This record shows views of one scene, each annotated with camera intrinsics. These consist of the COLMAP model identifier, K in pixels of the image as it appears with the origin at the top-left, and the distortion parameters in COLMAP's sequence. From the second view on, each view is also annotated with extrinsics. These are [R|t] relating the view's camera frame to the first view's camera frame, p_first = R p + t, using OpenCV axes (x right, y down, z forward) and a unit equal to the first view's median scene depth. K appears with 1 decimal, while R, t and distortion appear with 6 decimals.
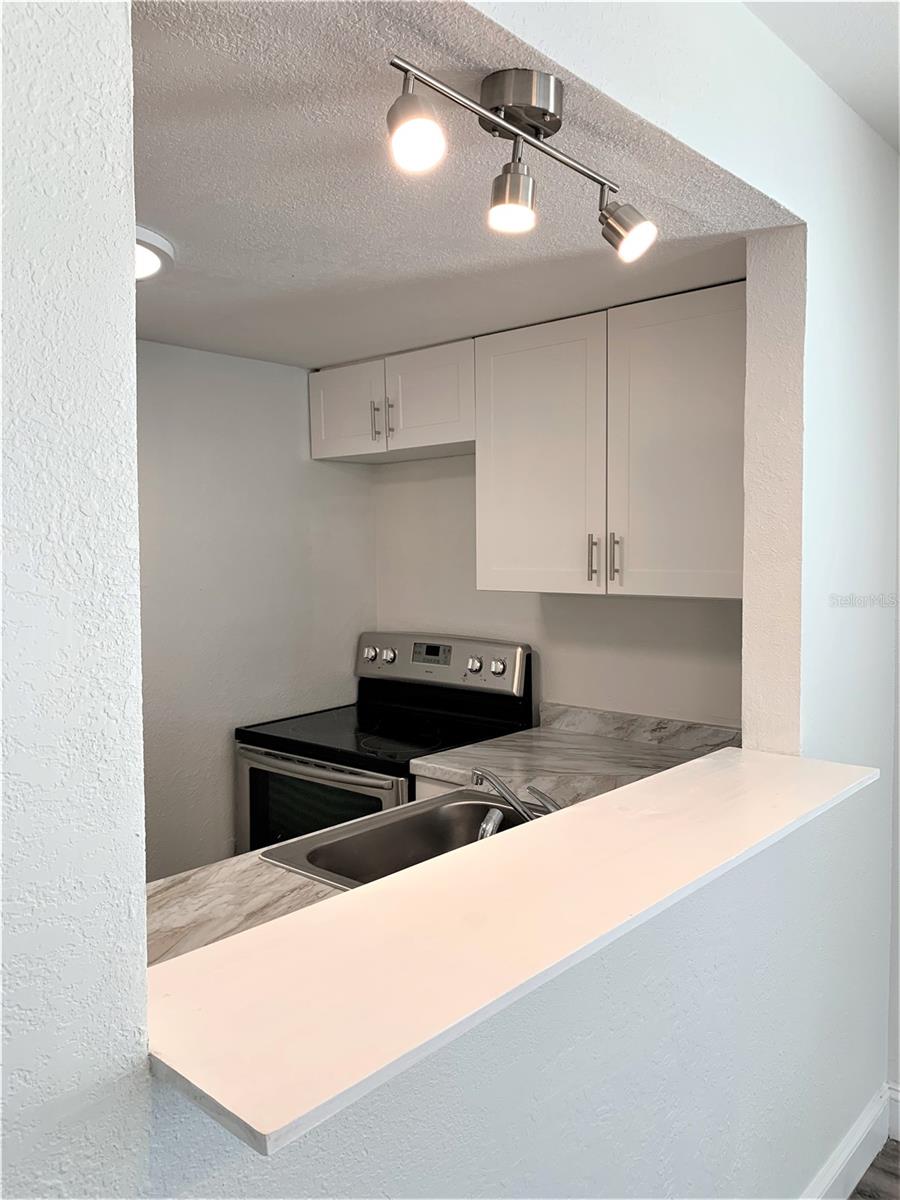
lens RADIAL K [[925.1, 0, 454.6], [0, 925.1, 602.9], [0, 0, 1]] dist [0.014711, -0.004655]
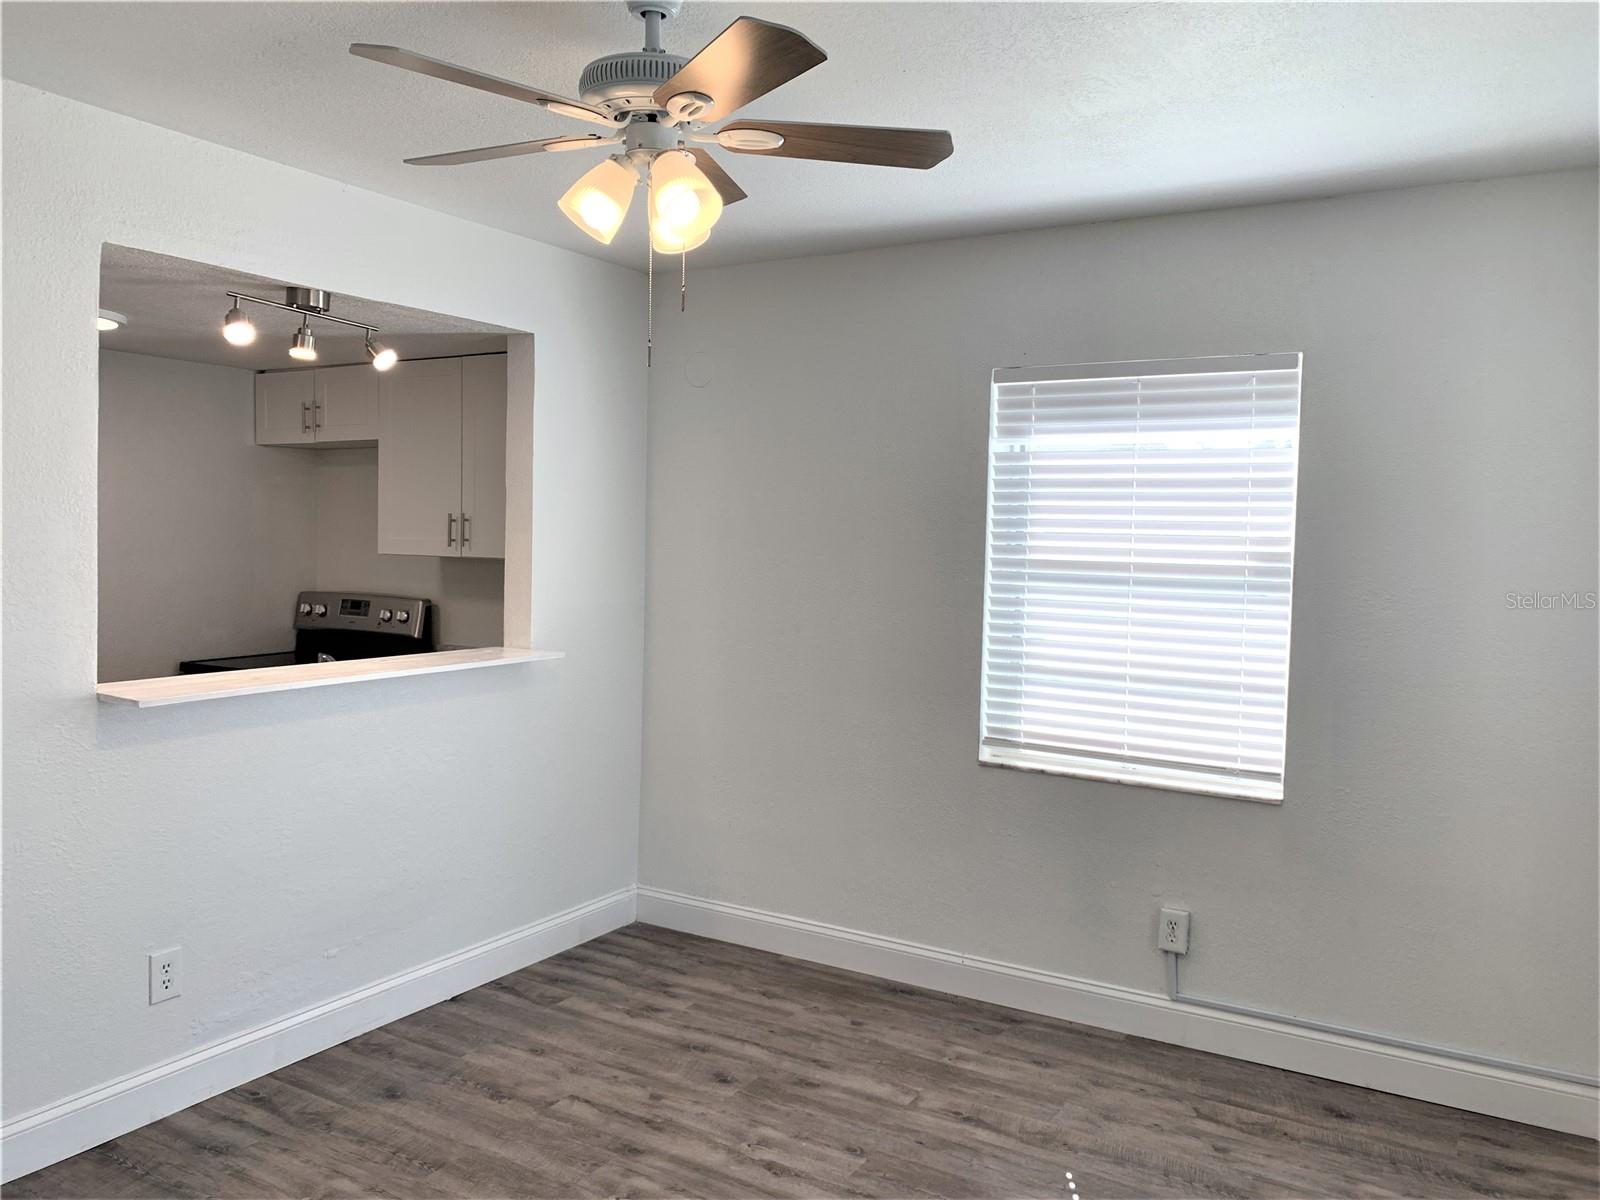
lens RADIAL K [[1233.5, 0, 799.9], [0, 1233.5, 593.0], [0, 0, 1]] dist [0.014711, -0.004655]
pose [[0.981887, 0.019968, 0.188415, 0.261619], [-0.017131, 0.999714, -0.016670, 0.056325], [-0.188694, 0.013140, 0.981948, -0.770370]]
